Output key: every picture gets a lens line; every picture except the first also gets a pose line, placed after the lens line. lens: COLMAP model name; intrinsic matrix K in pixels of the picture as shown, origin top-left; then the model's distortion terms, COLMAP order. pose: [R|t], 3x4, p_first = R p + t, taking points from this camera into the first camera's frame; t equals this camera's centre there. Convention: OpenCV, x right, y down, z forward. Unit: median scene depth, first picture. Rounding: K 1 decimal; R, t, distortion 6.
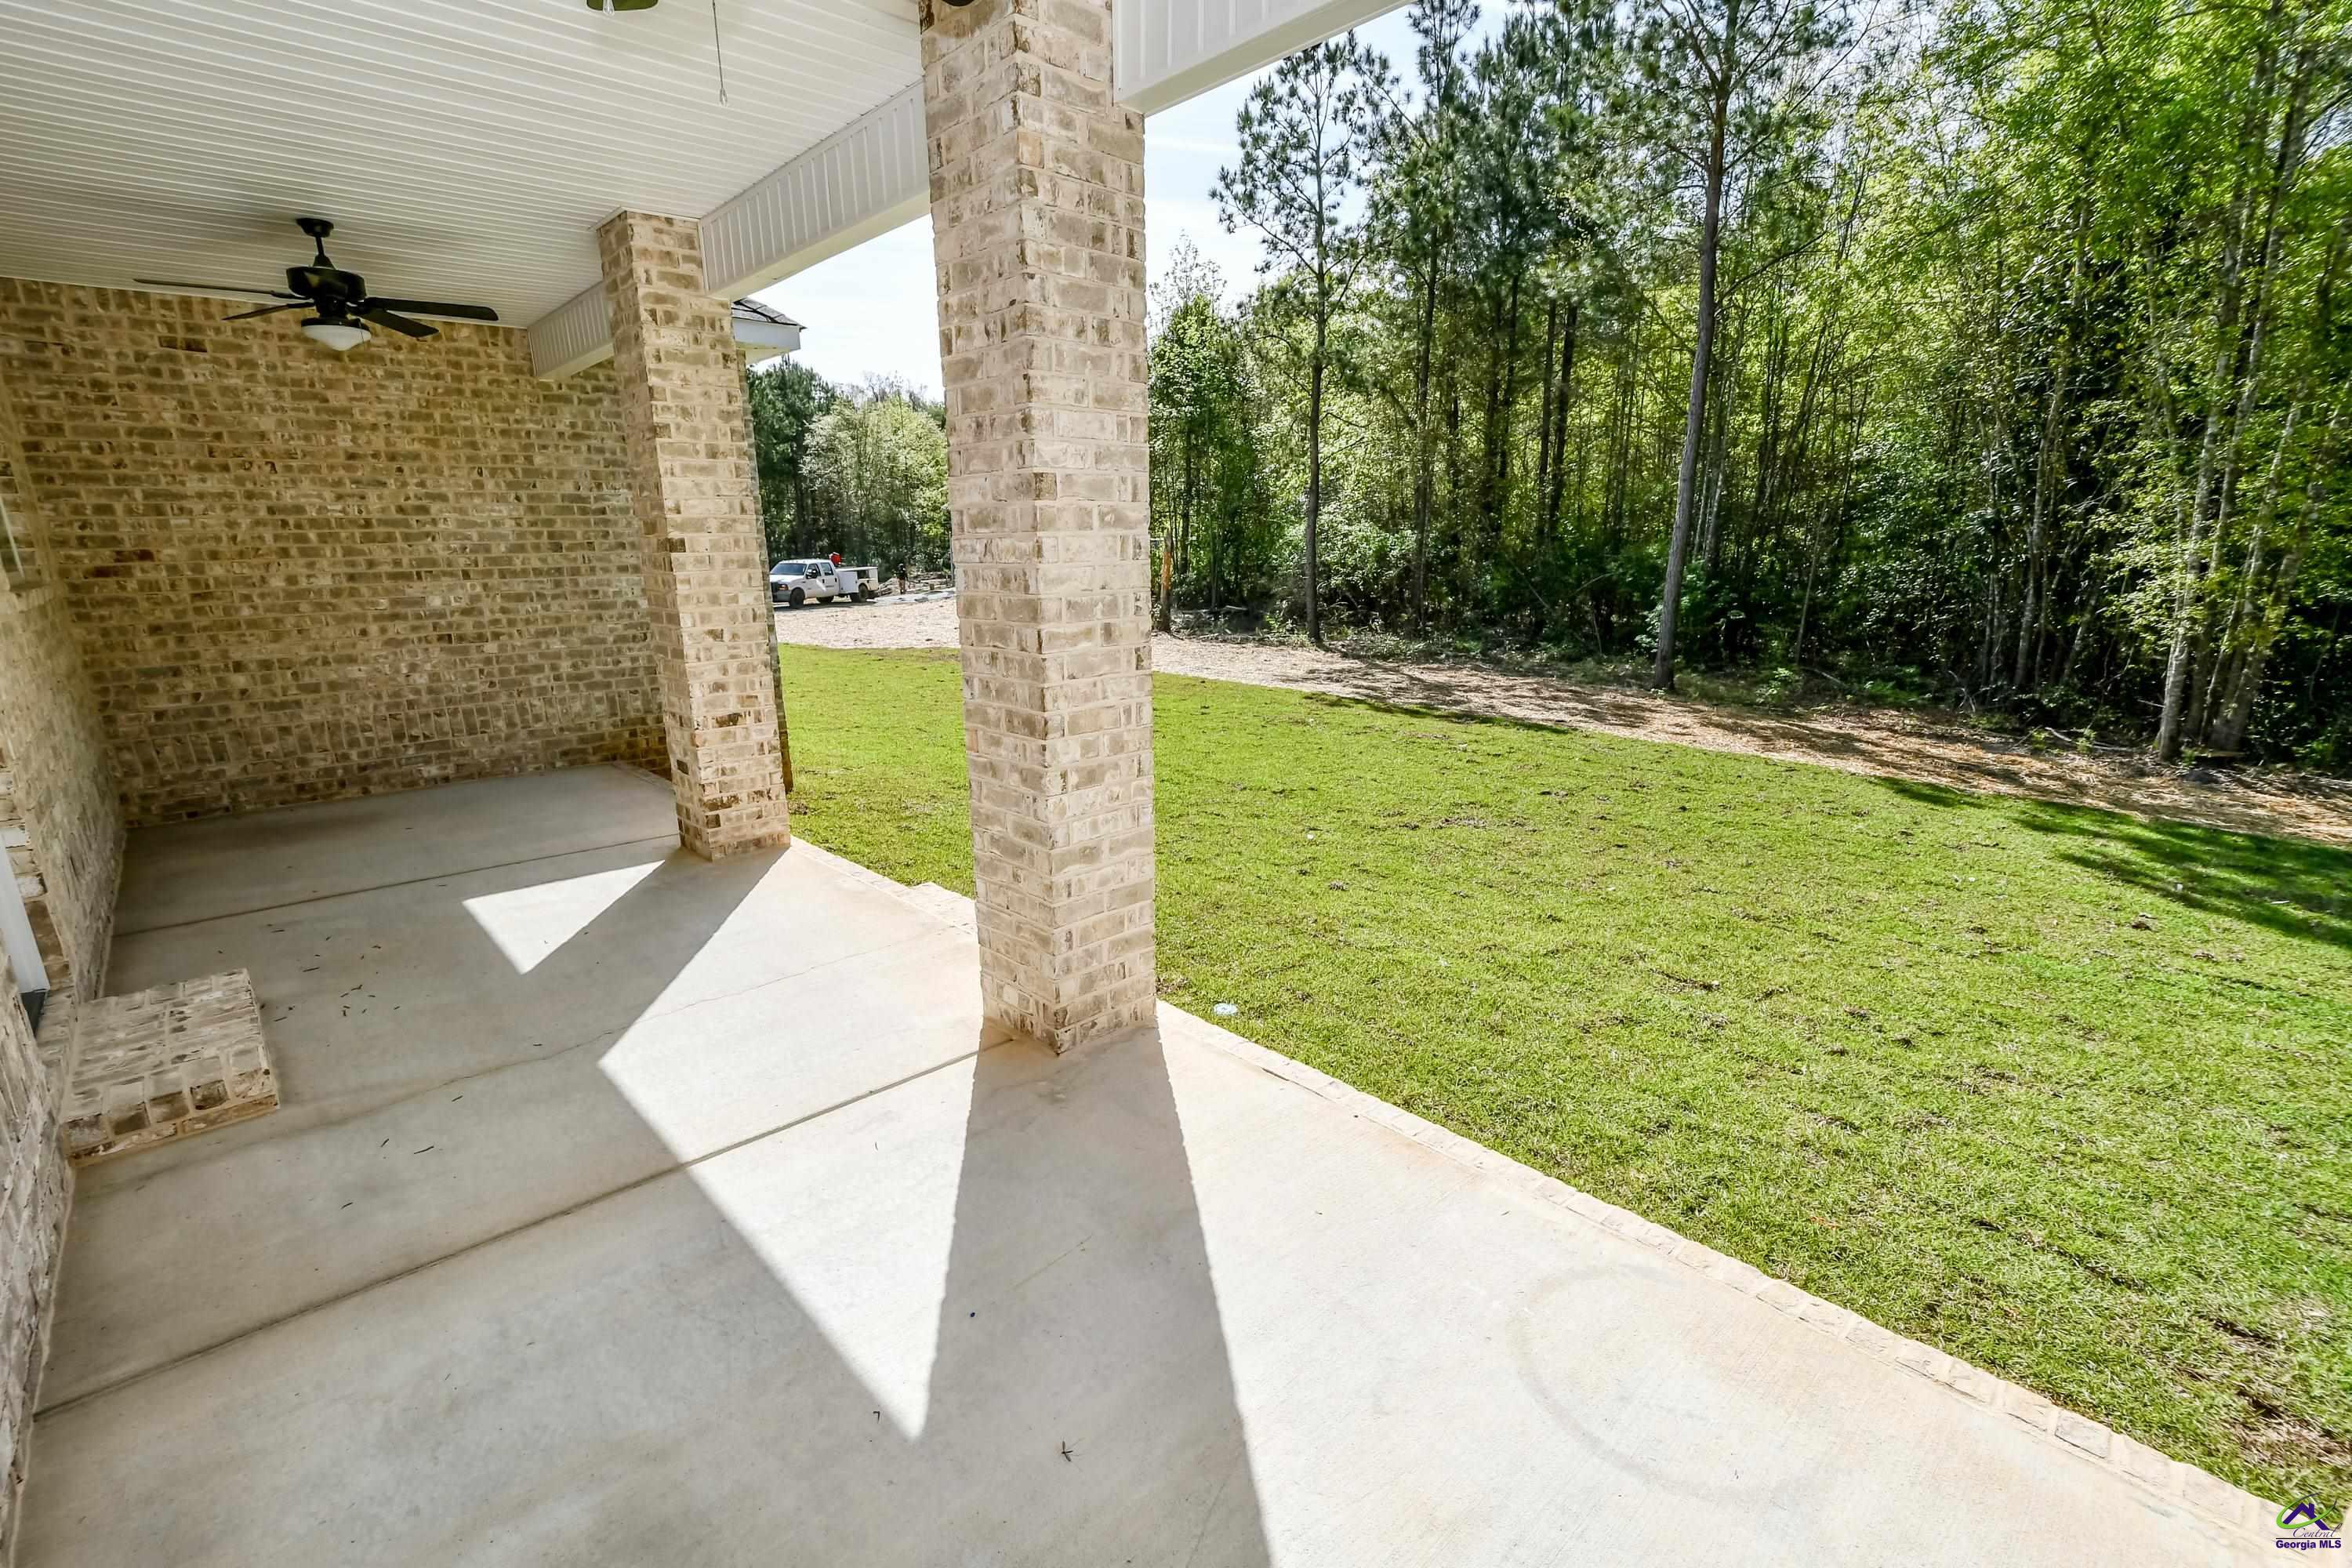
lens RADIAL K [[1033.0, 0, 1151.3], [0, 1033.0, 809.8], [0, 0, 1]] dist [0.003912, -0.006967]
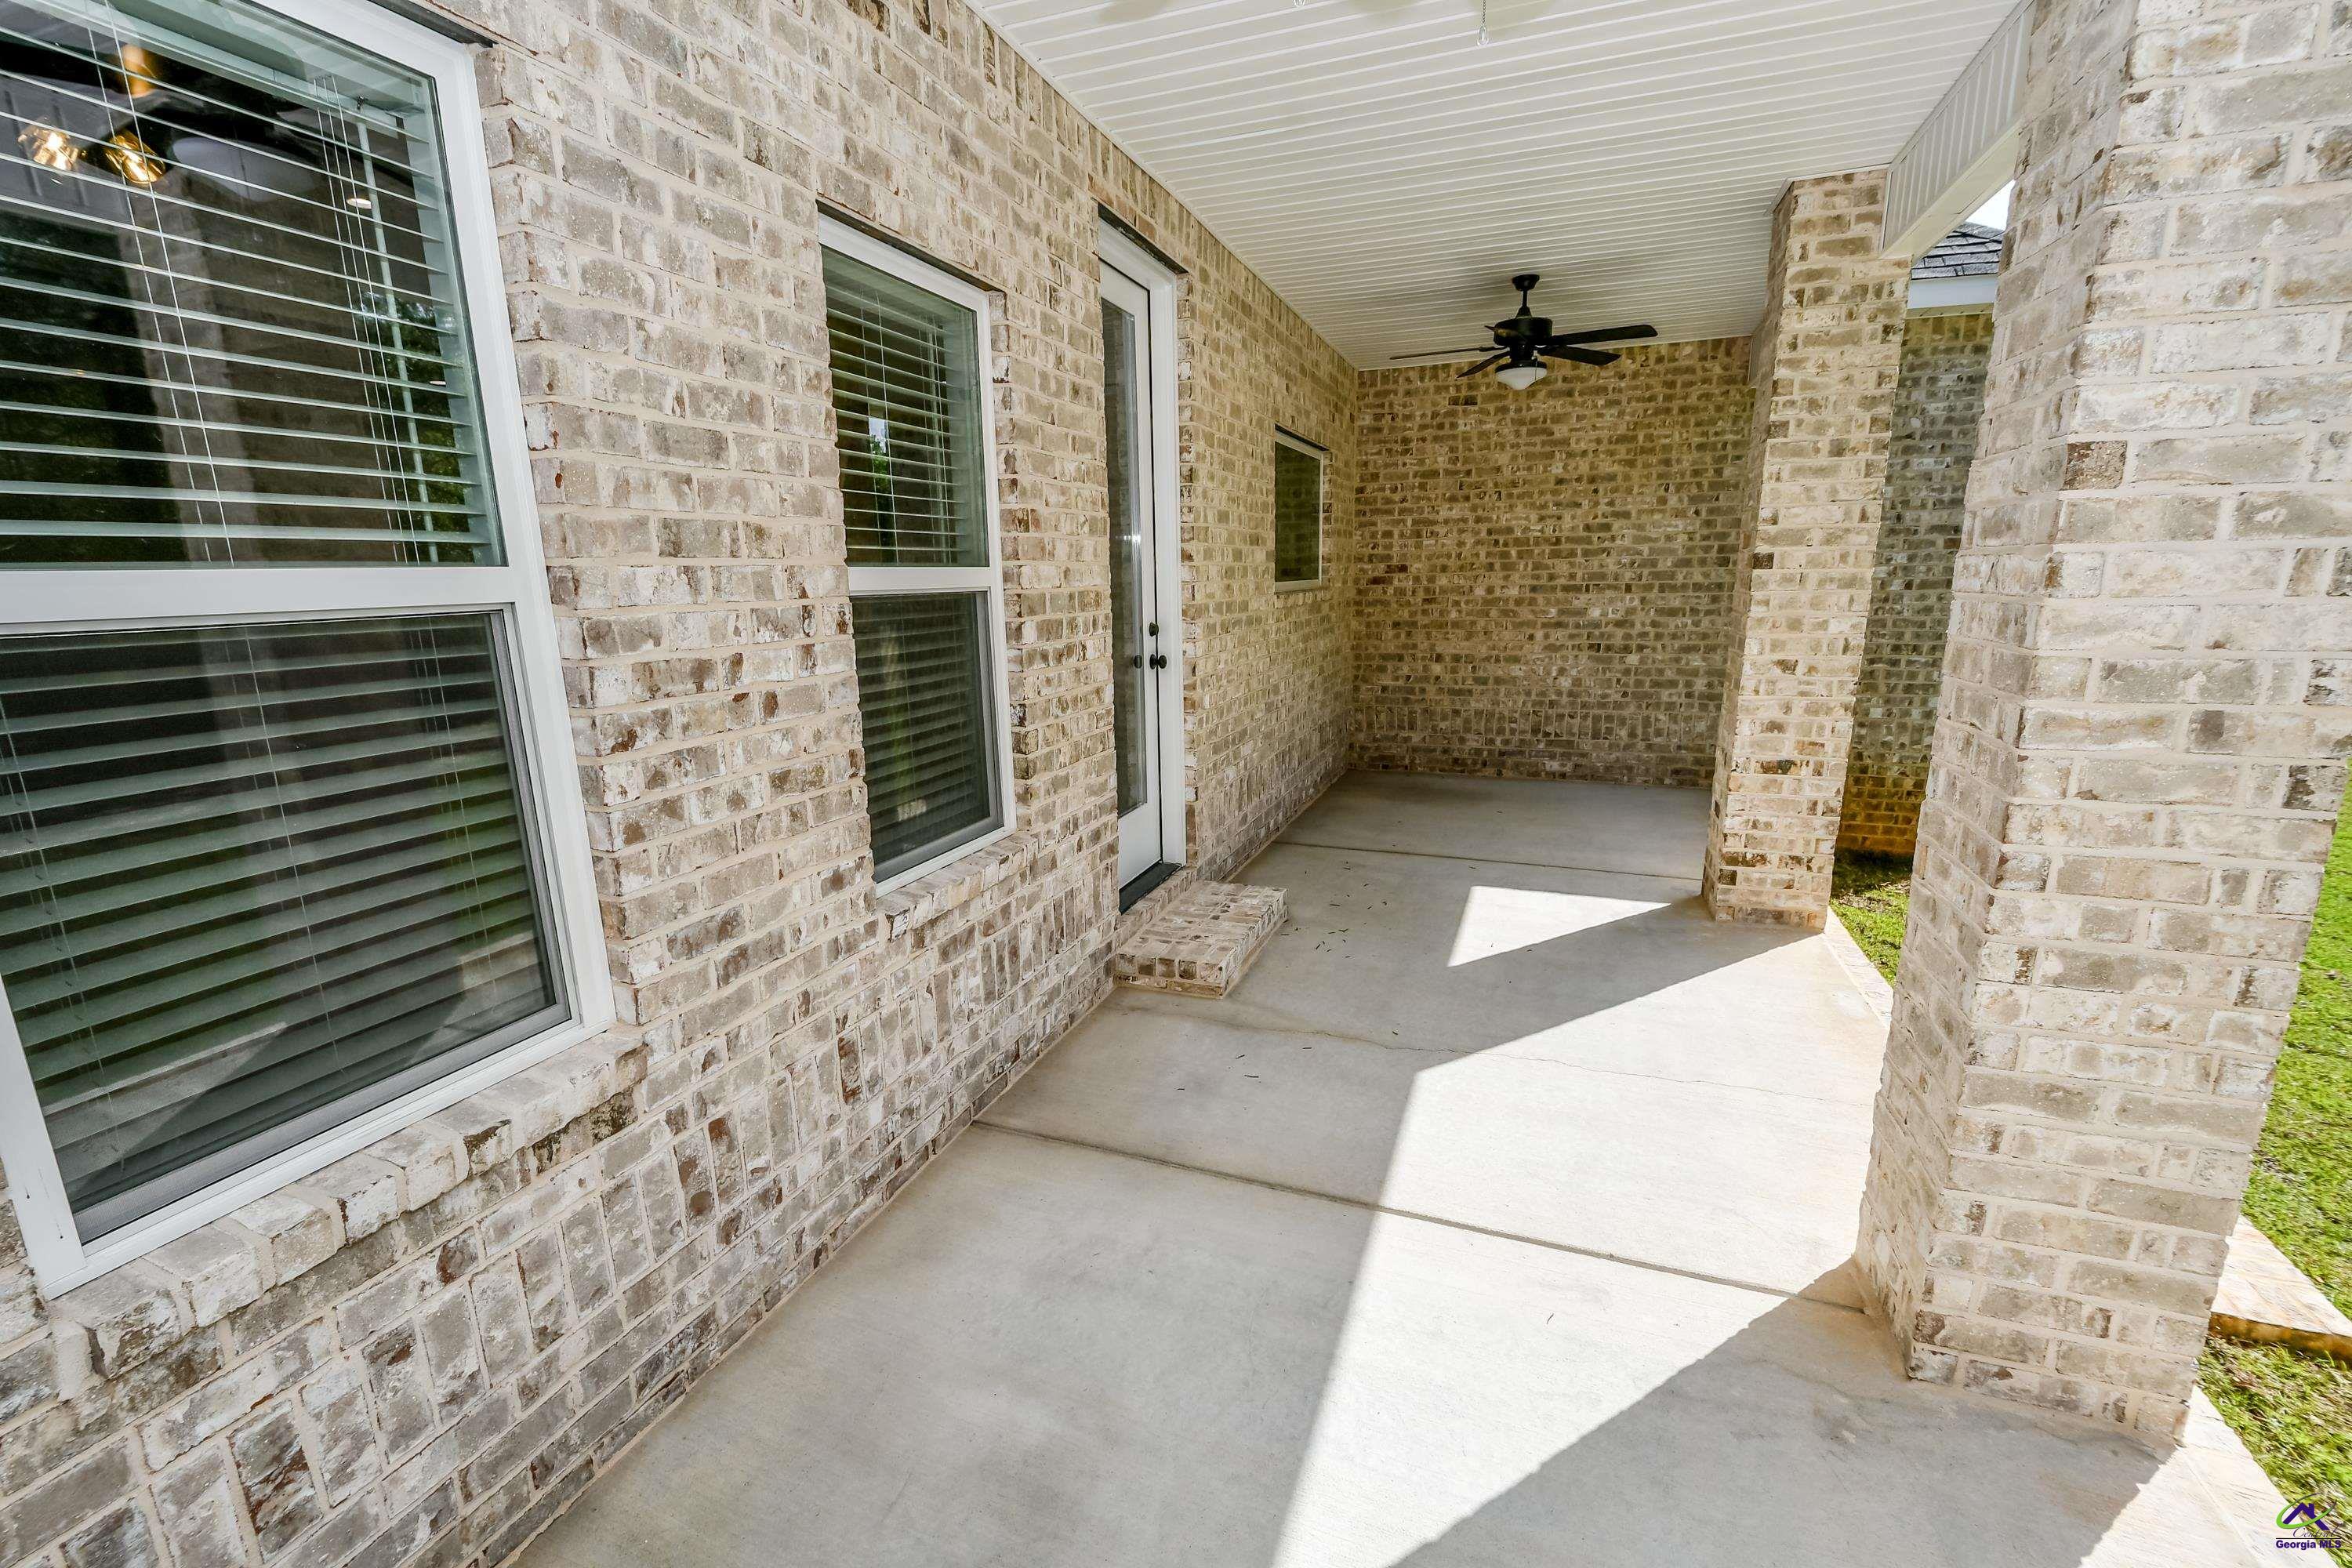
lens RADIAL K [[1033.0, 0, 1151.3], [0, 1033.0, 809.8], [0, 0, 1]] dist [0.003912, -0.006967]
pose [[0.435027, 0.207936, -0.876079, 0.101692], [-0.216455, 0.968588, 0.122410, -0.039972], [0.874013, 0.136380, 0.466371, 0.143131]]
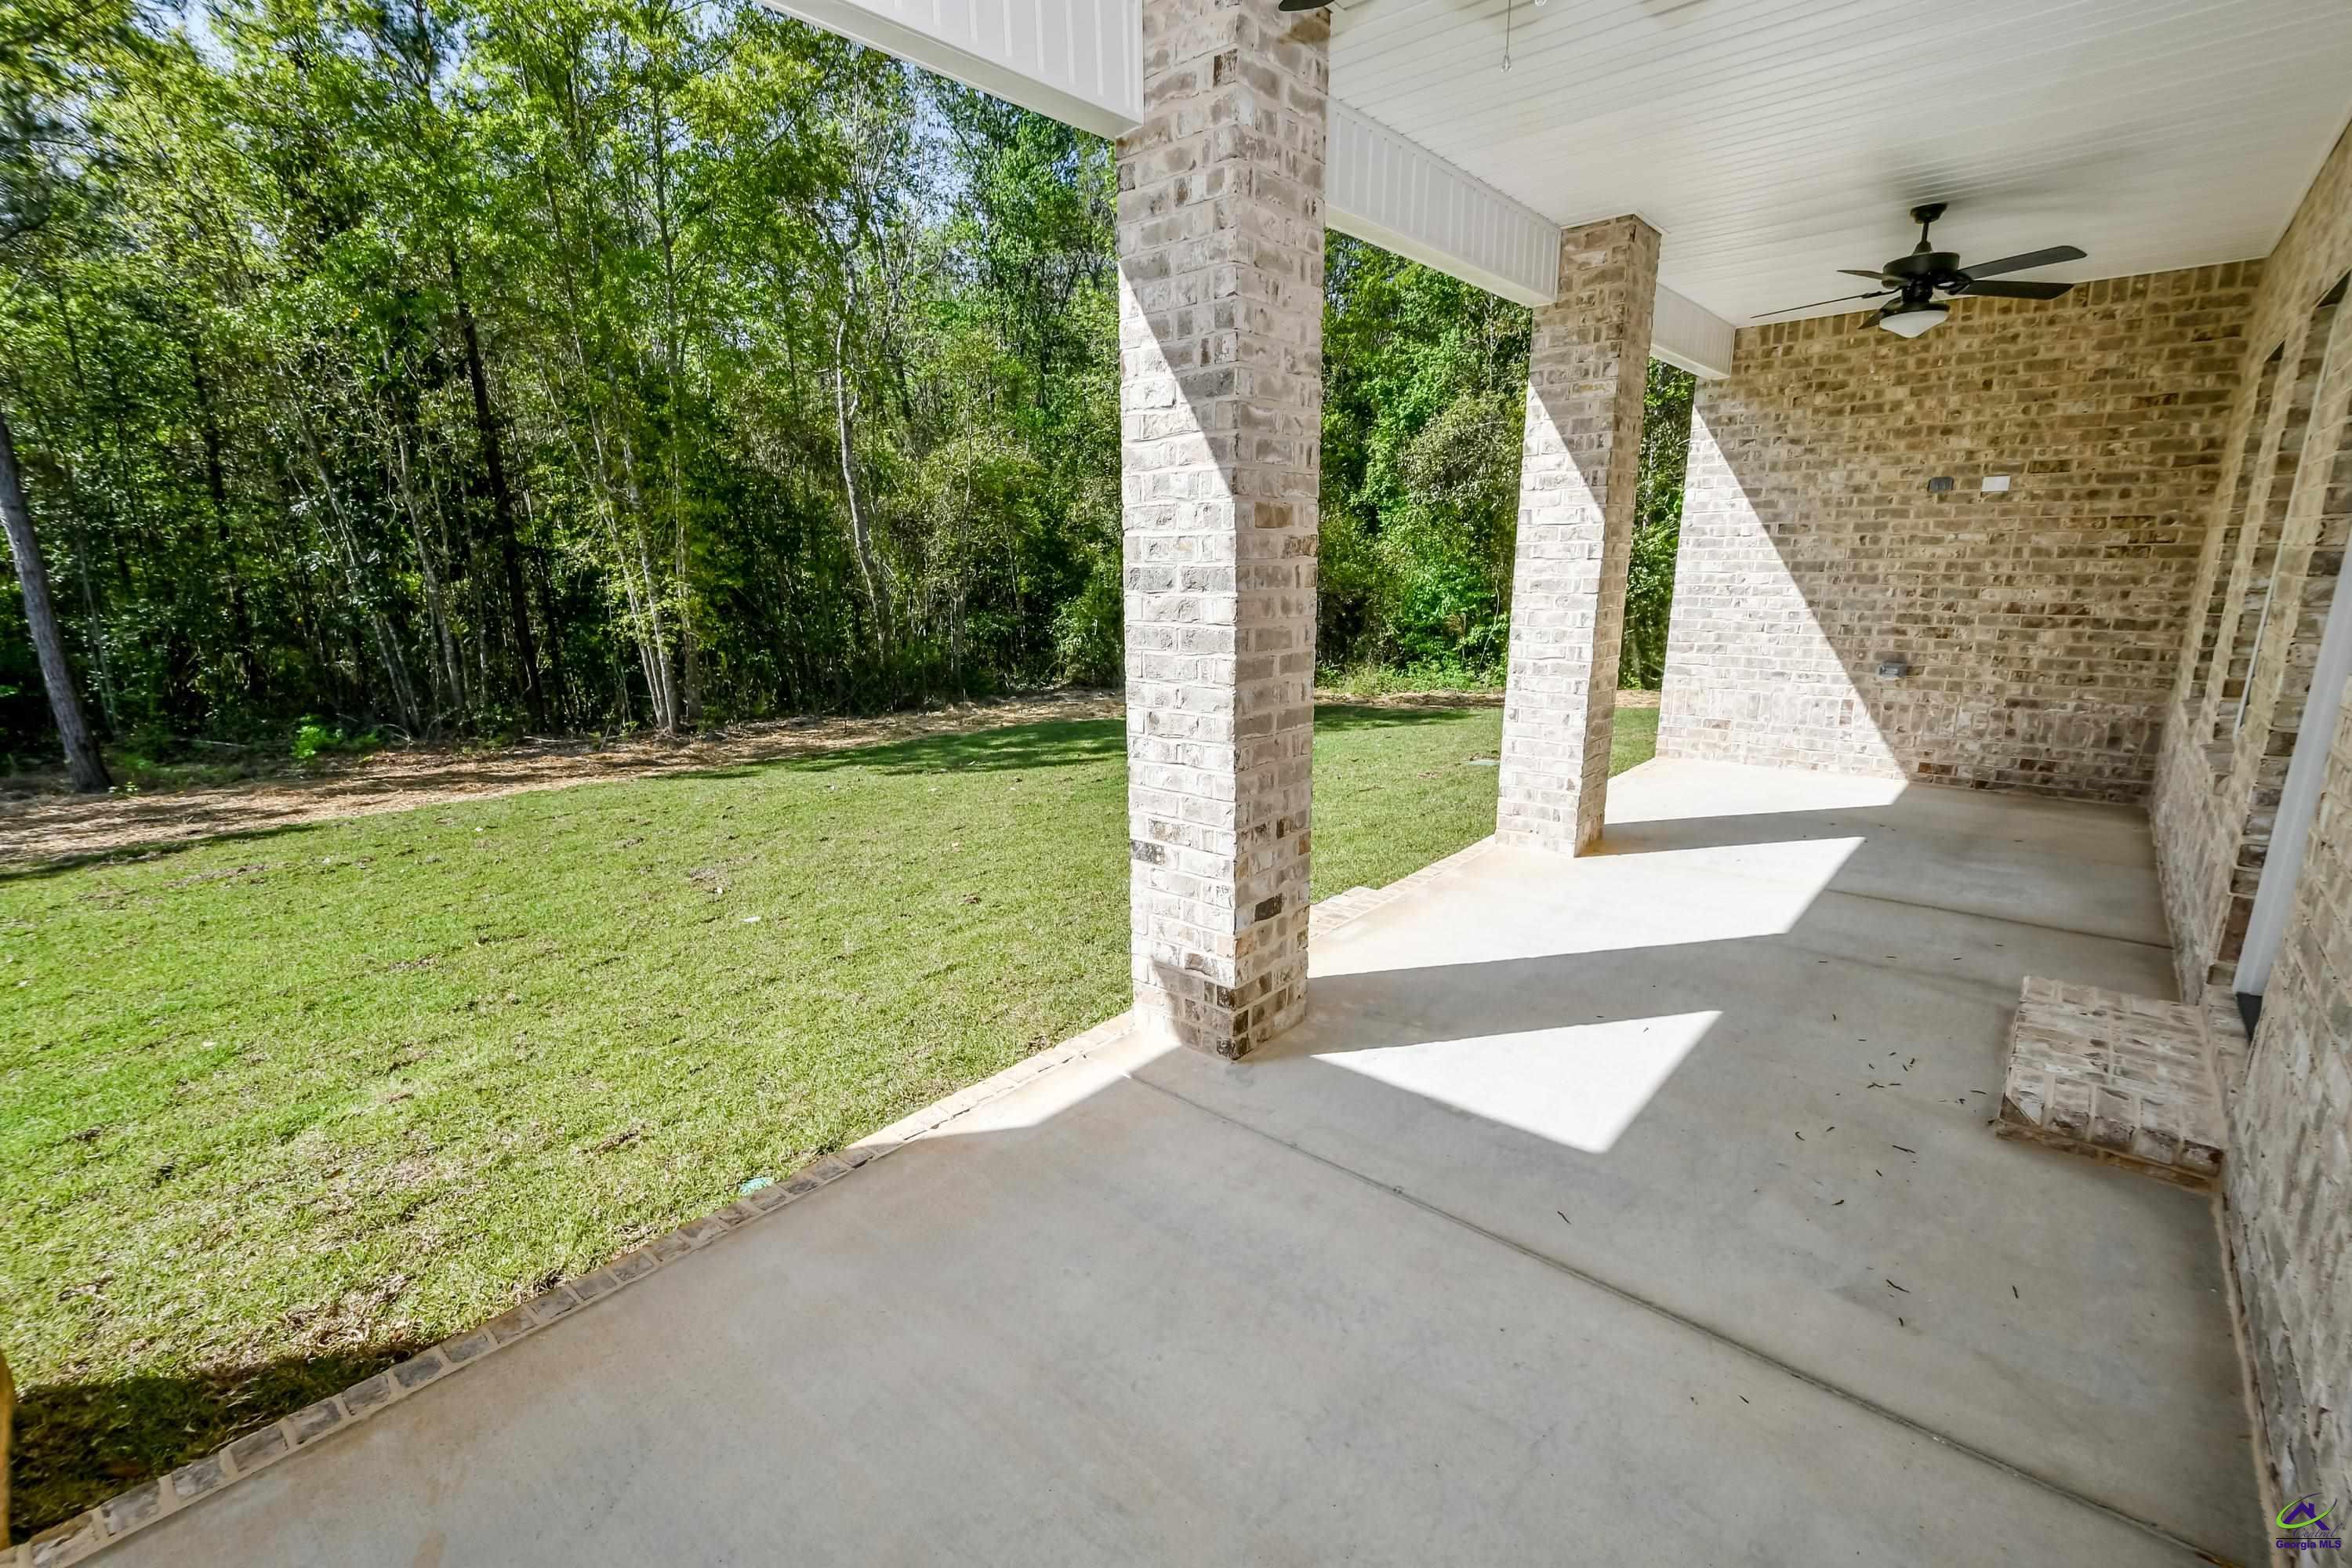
lens RADIAL K [[1033.0, 0, 1151.3], [0, 1033.0, 809.8], [0, 0, 1]] dist [0.003912, -0.006967]
pose [[-0.091602, -0.227096, 0.969555, -0.921844], [0.265617, 0.932800, 0.243582, -0.234684], [-0.959717, 0.279843, -0.025126, 0.957096]]
